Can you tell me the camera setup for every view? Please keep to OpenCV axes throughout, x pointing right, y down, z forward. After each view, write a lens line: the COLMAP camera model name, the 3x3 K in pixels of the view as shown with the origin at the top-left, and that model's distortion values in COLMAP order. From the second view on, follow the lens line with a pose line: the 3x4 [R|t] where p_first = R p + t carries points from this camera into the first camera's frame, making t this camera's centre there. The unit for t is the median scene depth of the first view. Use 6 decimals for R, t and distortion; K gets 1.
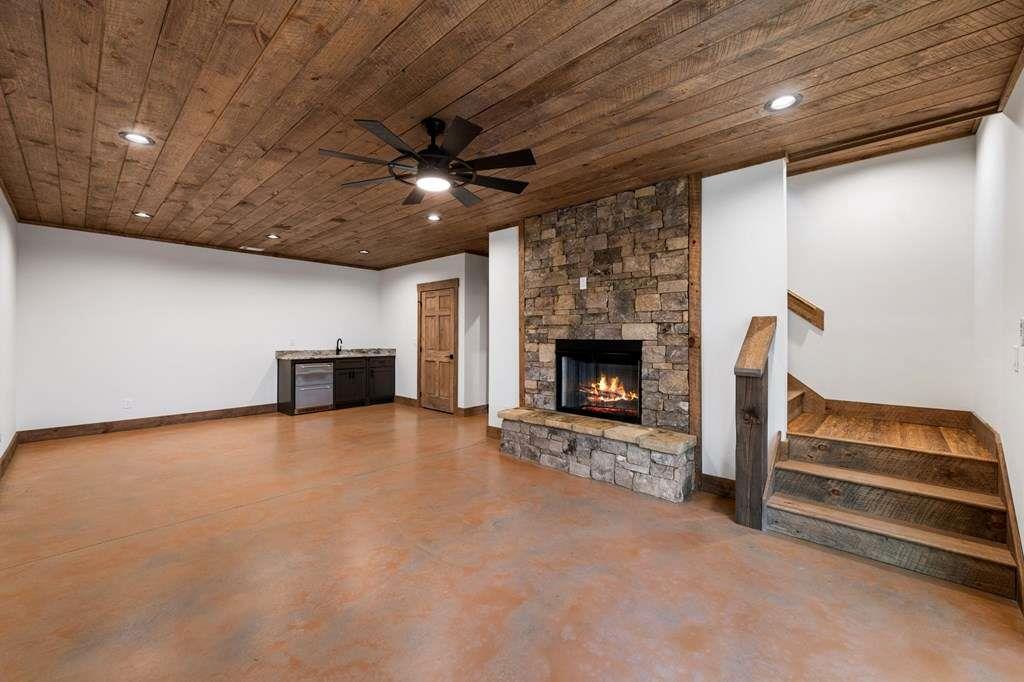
lens RADIAL K [[401.5, 0, 512.6], [0, 401.5, 339.0], [0, 0, 1]] dist [0.006469, -0.000717]
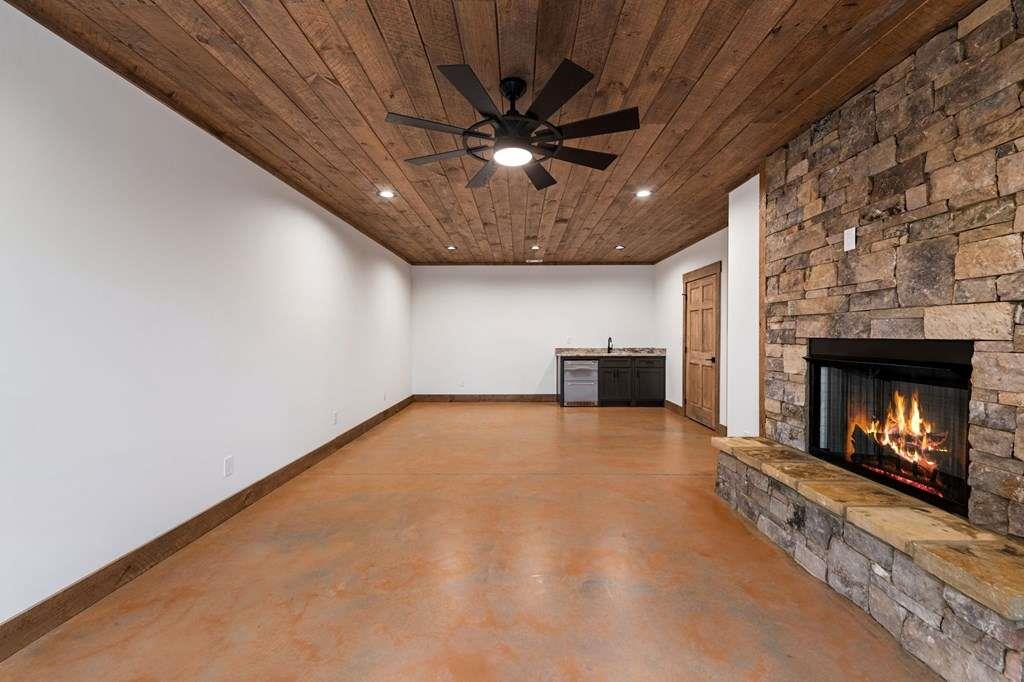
lens RADIAL K [[399.0, 0, 514.6], [0, 399.0, 343.7], [0, 0, 1]] dist [0.014180, -0.004846]
pose [[0.676192, 0.011866, -0.736630, 0.250564], [-0.001130, 0.999886, 0.015070, 0.000593], [0.736724, -0.009358, 0.676128, 0.240010]]
